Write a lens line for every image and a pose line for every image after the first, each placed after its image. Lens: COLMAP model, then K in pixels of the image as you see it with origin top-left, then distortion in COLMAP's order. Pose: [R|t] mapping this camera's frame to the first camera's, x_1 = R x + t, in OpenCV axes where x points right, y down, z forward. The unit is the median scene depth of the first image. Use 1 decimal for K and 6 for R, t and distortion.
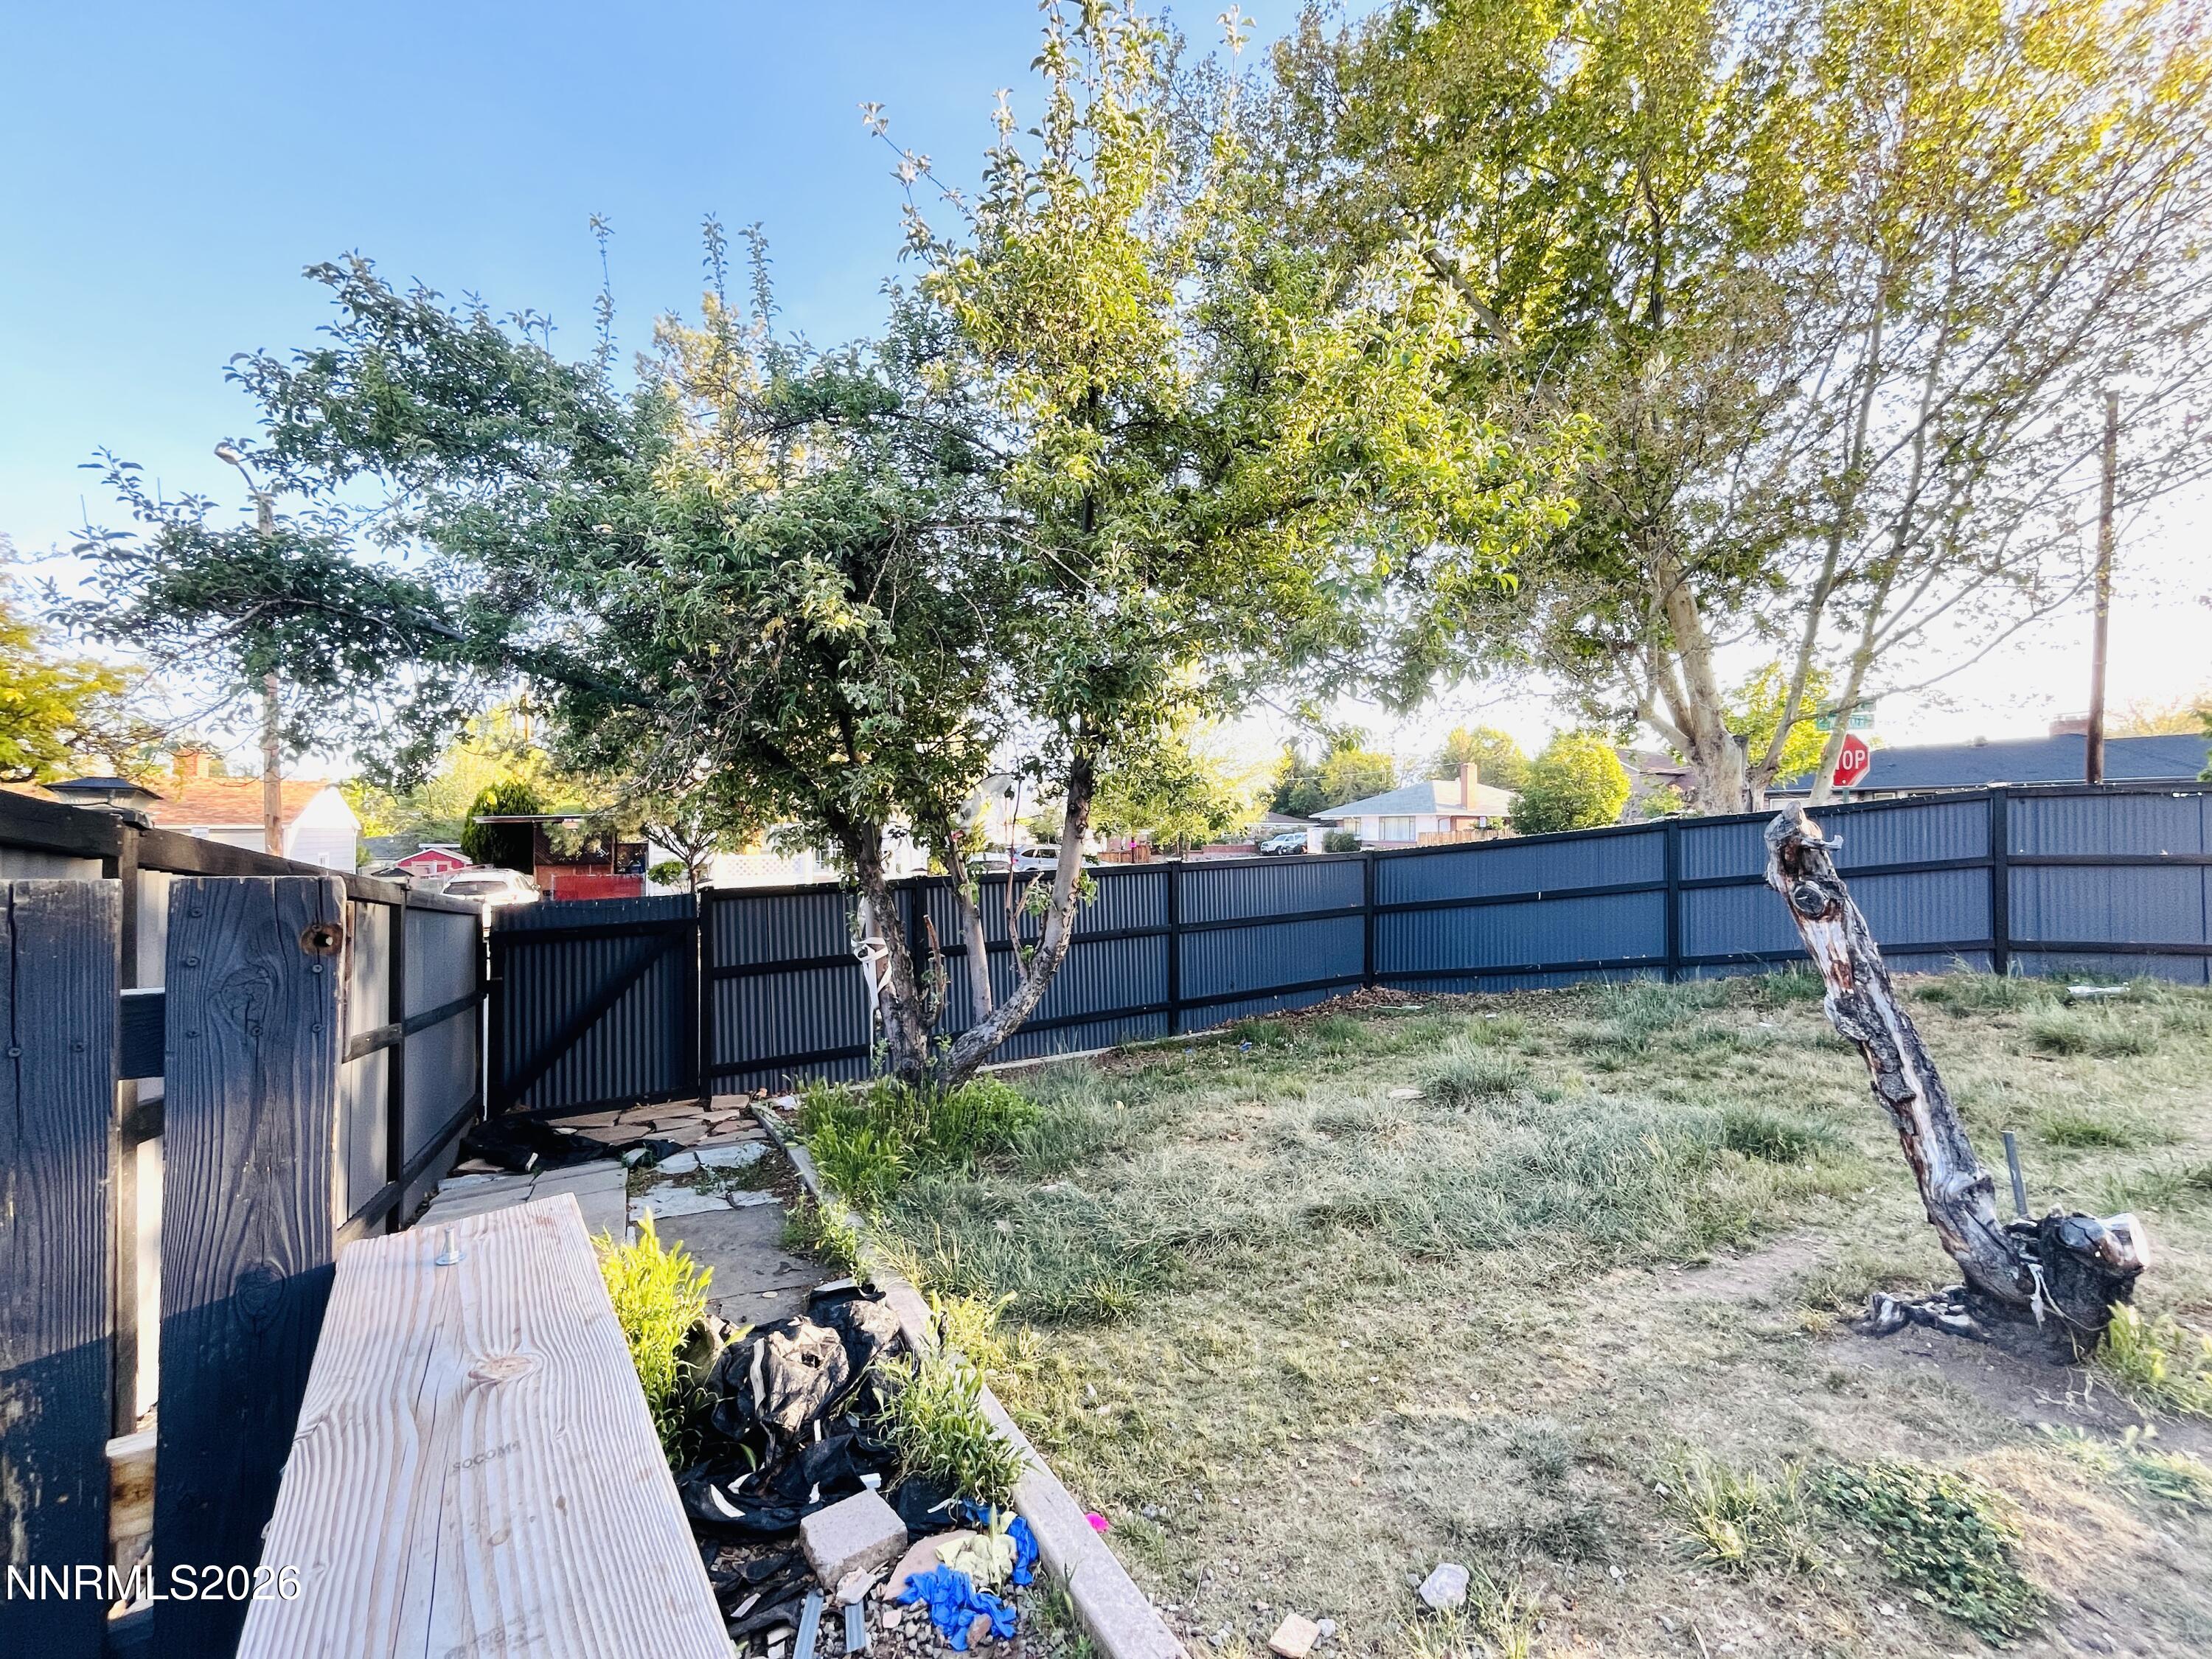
lens RADIAL K [[888.8, 0, 1106.0], [0, 888.8, 830.5], [0, 0, 1]] dist [-0.005101, 0.000276]
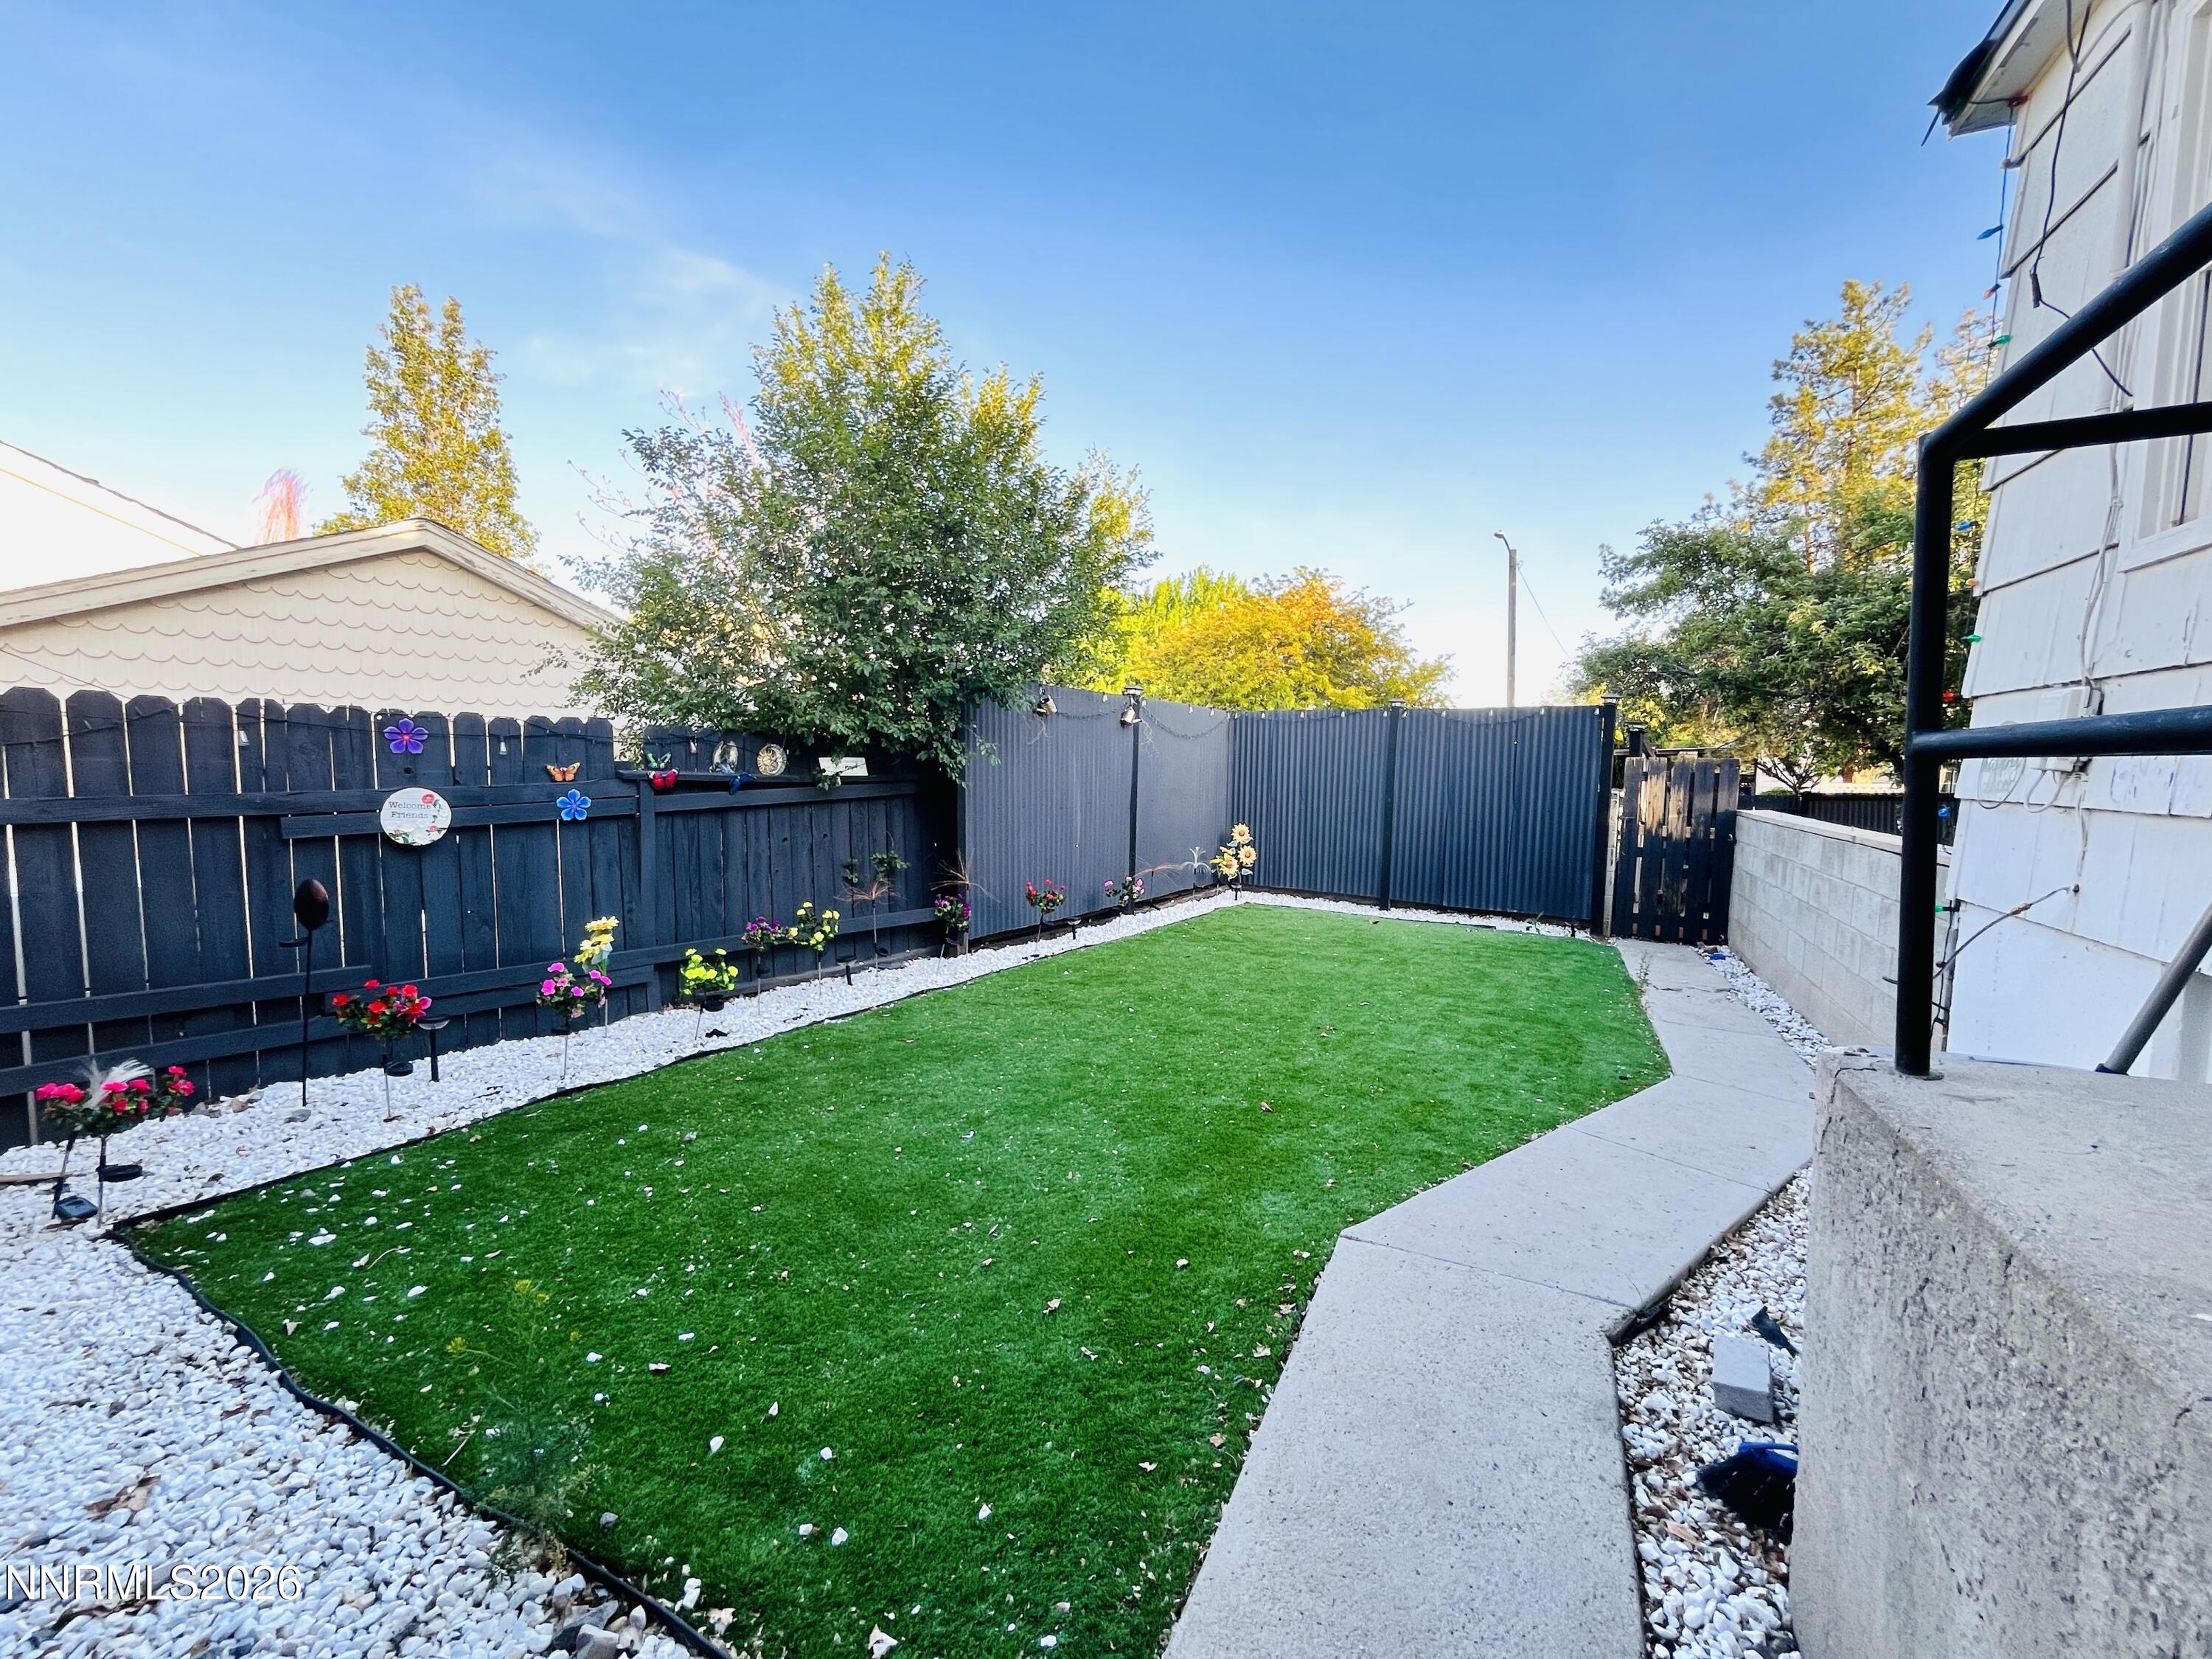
lens RADIAL K [[888.8, 0, 1099.9], [0, 888.8, 836.0], [0, 0, 1]] dist [-0.005101, 0.000276]
pose [[0.448508, 0.069063, -0.891106, 1.187236], [0.001374, 0.996956, 0.077958, 0.044314], [0.893778, -0.036190, 0.447048, -2.511149]]
